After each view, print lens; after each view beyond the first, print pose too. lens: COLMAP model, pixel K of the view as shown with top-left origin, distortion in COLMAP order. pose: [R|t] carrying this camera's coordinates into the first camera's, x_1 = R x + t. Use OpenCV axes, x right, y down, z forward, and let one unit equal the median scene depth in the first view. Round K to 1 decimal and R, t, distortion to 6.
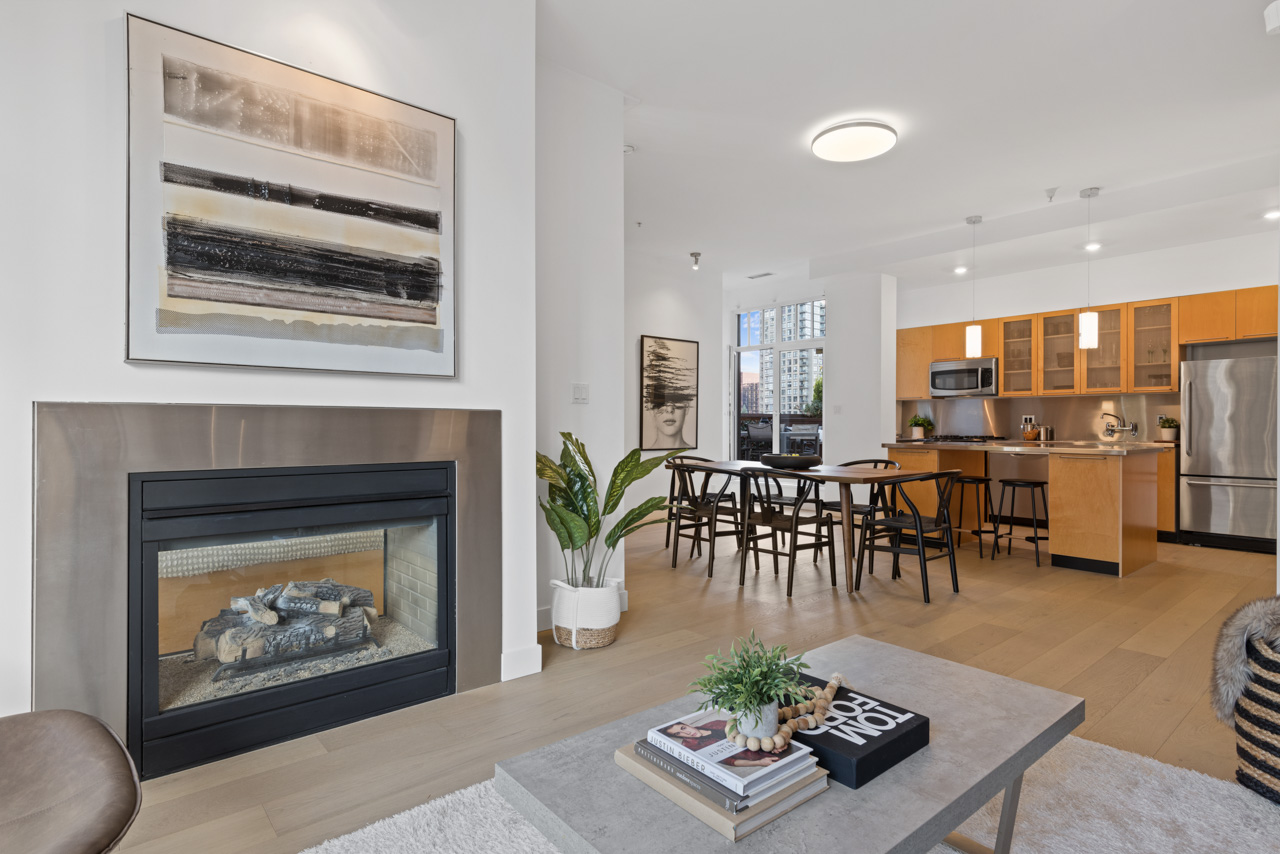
lens RADIAL K [[664.3, 0, 640.0], [0, 664.3, 426.4], [0, 0, 1]] dist [0.012341, -0.000484]
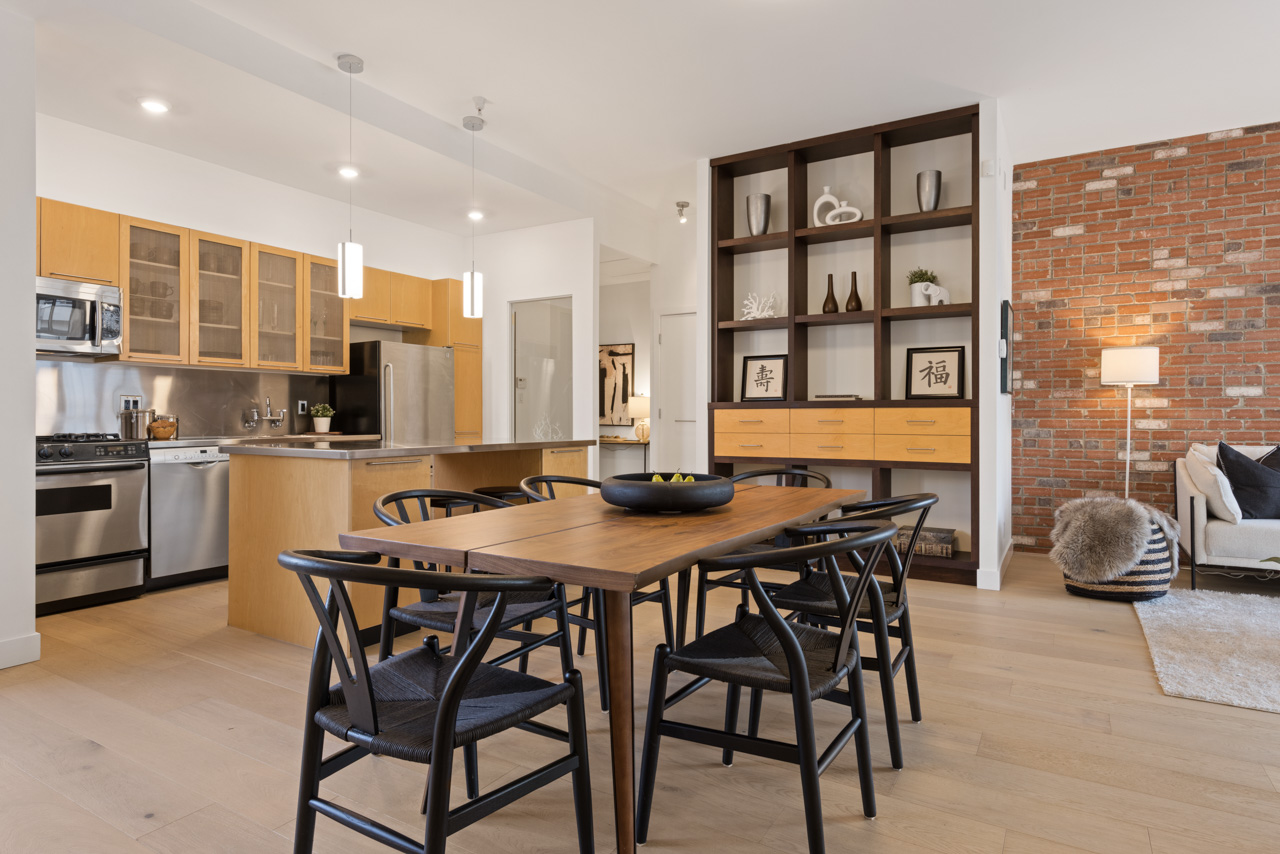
lens RADIAL K [[720.9, 0, 647.9], [0, 720.9, 412.4], [0, 0, 1]] dist [0.017415, -0.000142]
pose [[-0.325770, 0.003608, 0.945442, -0.157974], [0.002402, 0.999993, -0.002988, 0.000385], [-0.945446, 0.001297, -0.325776, 0.786461]]
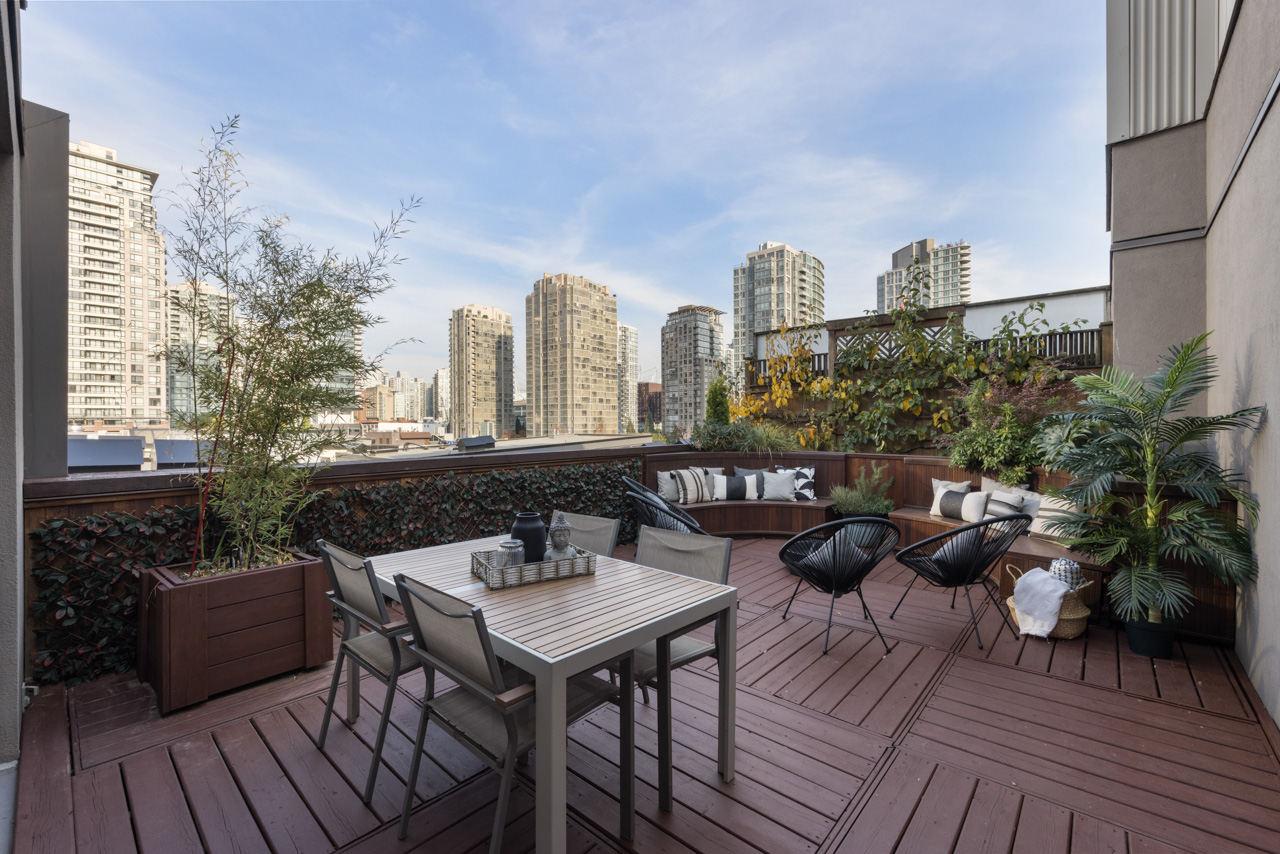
lens RADIAL K [[523.6, 0, 649.4], [0, 523.6, 429.5], [0, 0, 1]] dist [0.003063, 0.000248]
pose [[0.988802, -0.005302, 0.149138, 0.298334], [0.004250, 0.999964, 0.007372, -0.069619], [-0.149171, -0.006656, 0.988789, 1.159881]]
